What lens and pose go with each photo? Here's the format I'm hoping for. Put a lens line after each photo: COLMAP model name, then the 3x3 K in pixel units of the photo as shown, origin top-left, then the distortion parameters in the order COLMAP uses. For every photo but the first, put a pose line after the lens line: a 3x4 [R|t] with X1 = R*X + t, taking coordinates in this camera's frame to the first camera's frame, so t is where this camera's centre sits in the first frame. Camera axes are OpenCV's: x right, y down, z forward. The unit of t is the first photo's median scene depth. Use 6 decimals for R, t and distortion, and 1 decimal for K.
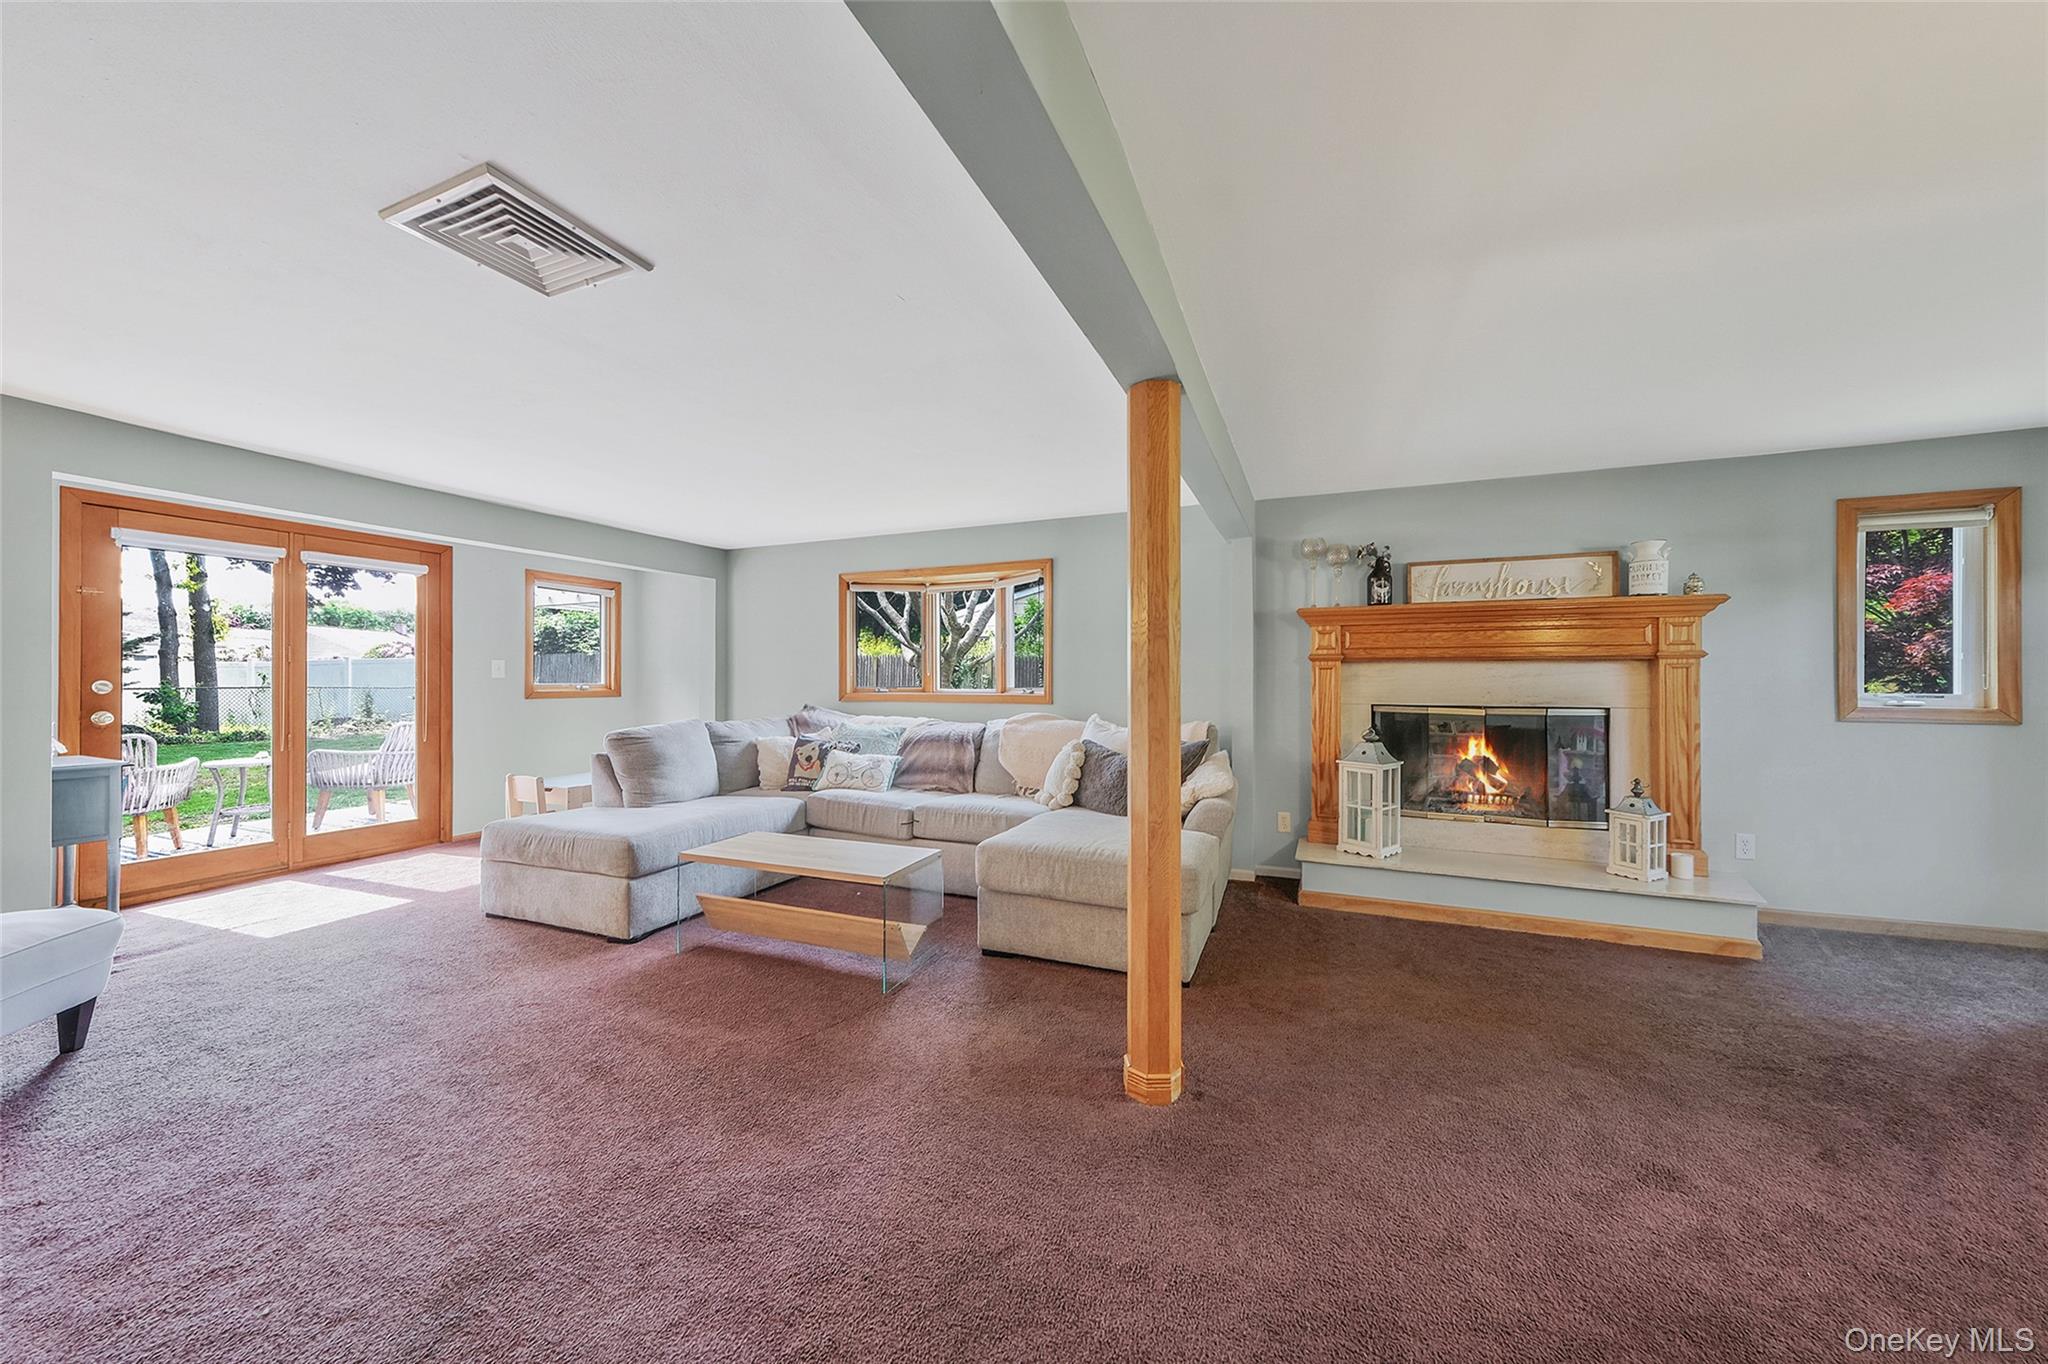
lens RADIAL K [[706.7, 0, 1021.1], [0, 706.7, 677.0], [0, 0, 1]] dist [0.007034, 0.000610]
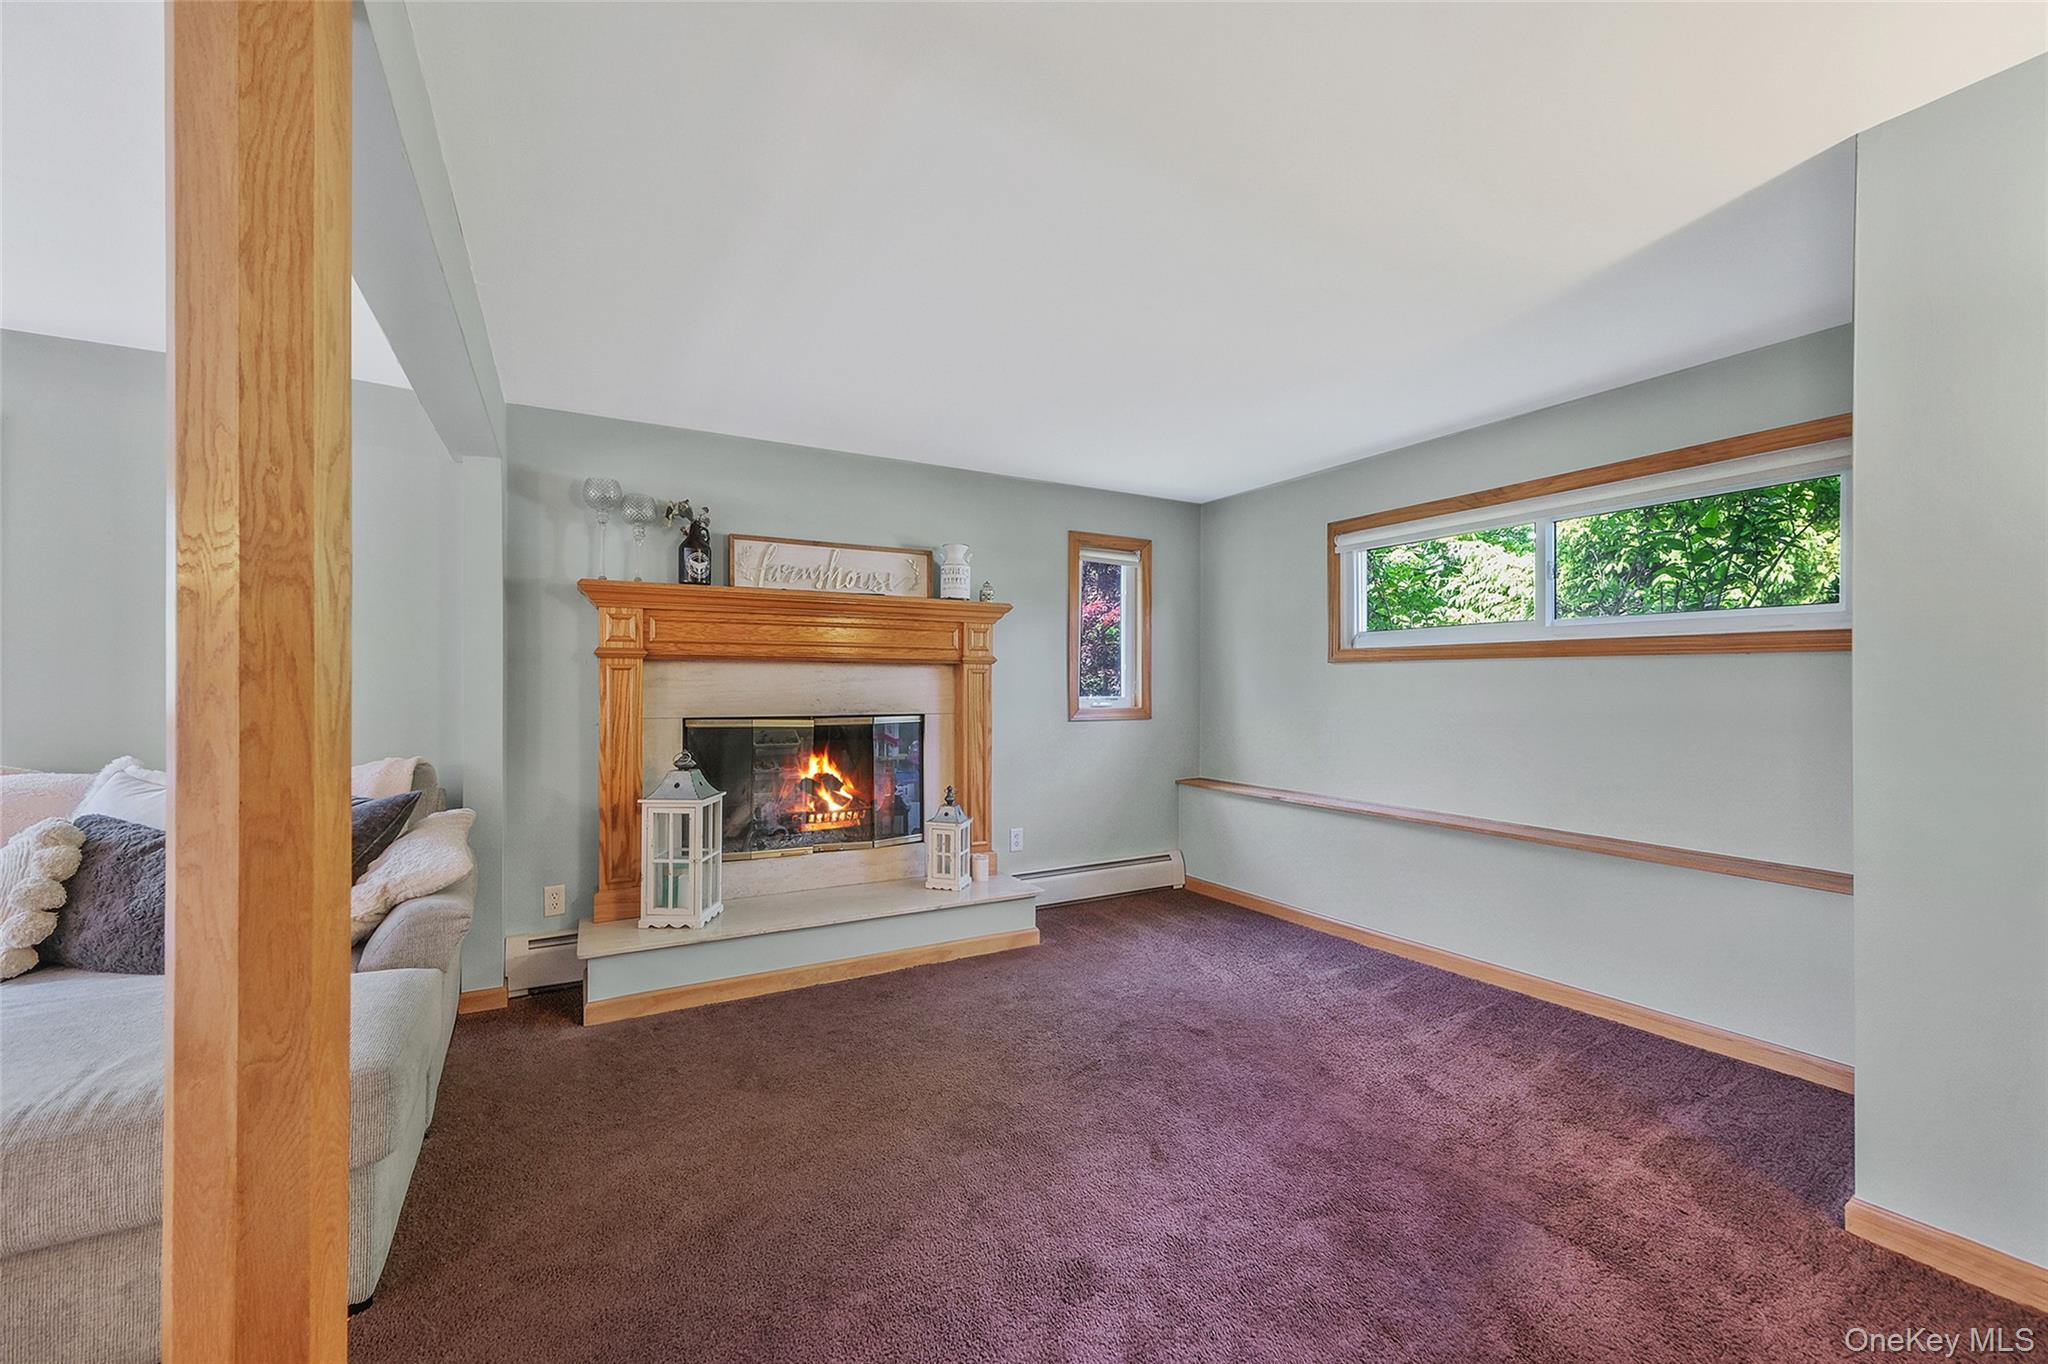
lens RADIAL K [[812.8, 0, 1032.9], [0, 812.8, 683.5], [0, 0, 1]] dist [0.008073, 0.002662]
pose [[0.611806, -0.000080, 0.791008, 0.050564], [-0.003184, 0.999992, 0.002564, -0.001057], [-0.791001, -0.004087, 0.611801, 0.218044]]
